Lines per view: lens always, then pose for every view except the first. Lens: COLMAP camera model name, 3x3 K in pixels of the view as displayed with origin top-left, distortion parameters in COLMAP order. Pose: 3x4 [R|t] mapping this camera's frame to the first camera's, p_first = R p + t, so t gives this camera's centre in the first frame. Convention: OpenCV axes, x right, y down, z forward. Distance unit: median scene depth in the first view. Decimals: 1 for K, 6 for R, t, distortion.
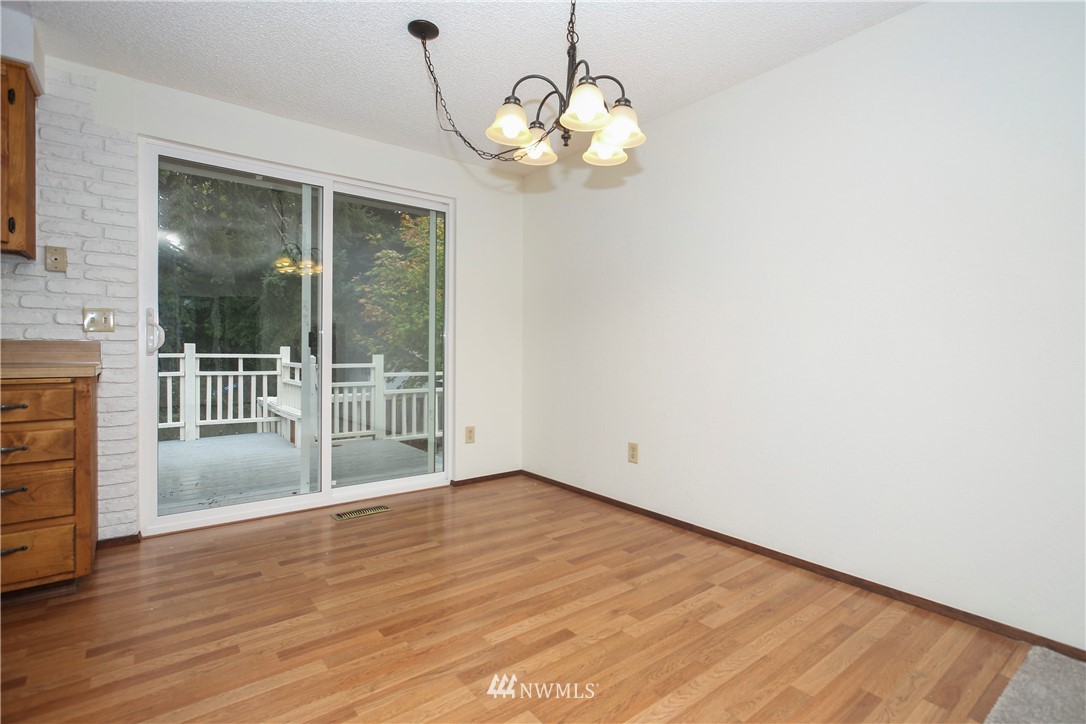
lens RADIAL K [[524.8, 0, 545.0], [0, 524.8, 354.5], [0, 0, 1]] dist [-0.005496, 0.001389]
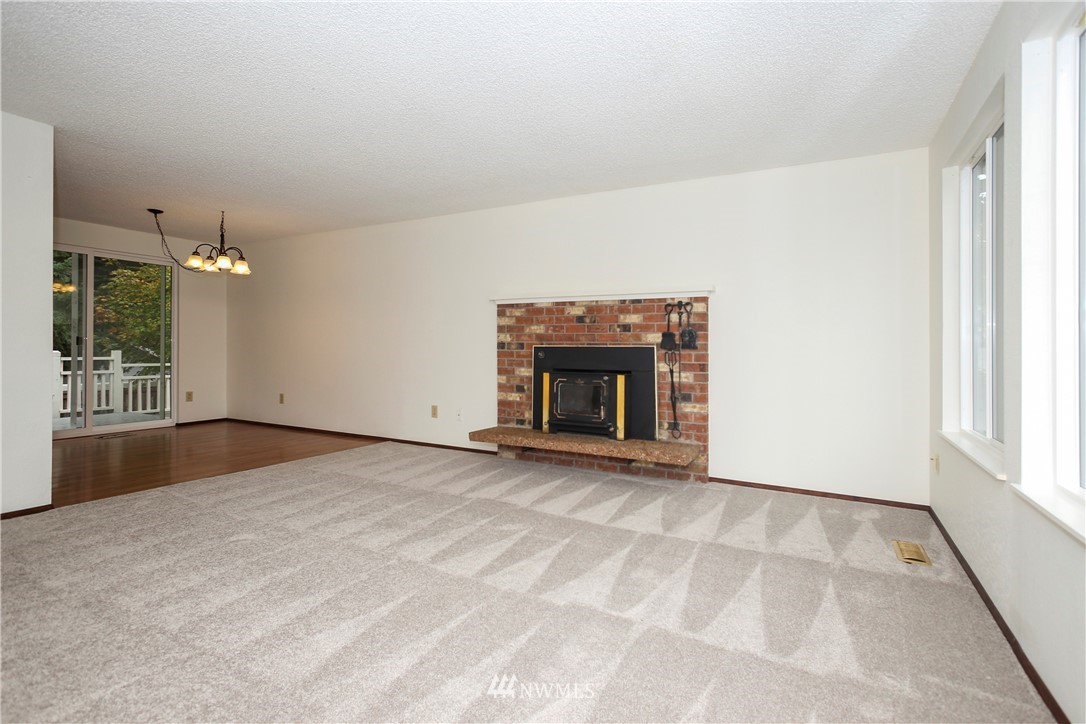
lens RADIAL K [[524.8, 0, 543.6], [0, 524.8, 352.2], [0, 0, 1]] dist [-0.005496, 0.001389]
pose [[0.918399, -0.002886, 0.395644, 0.165270], [0.002462, 0.999996, 0.001579, 0.005124], [-0.395647, -0.000476, 0.918403, -0.698129]]
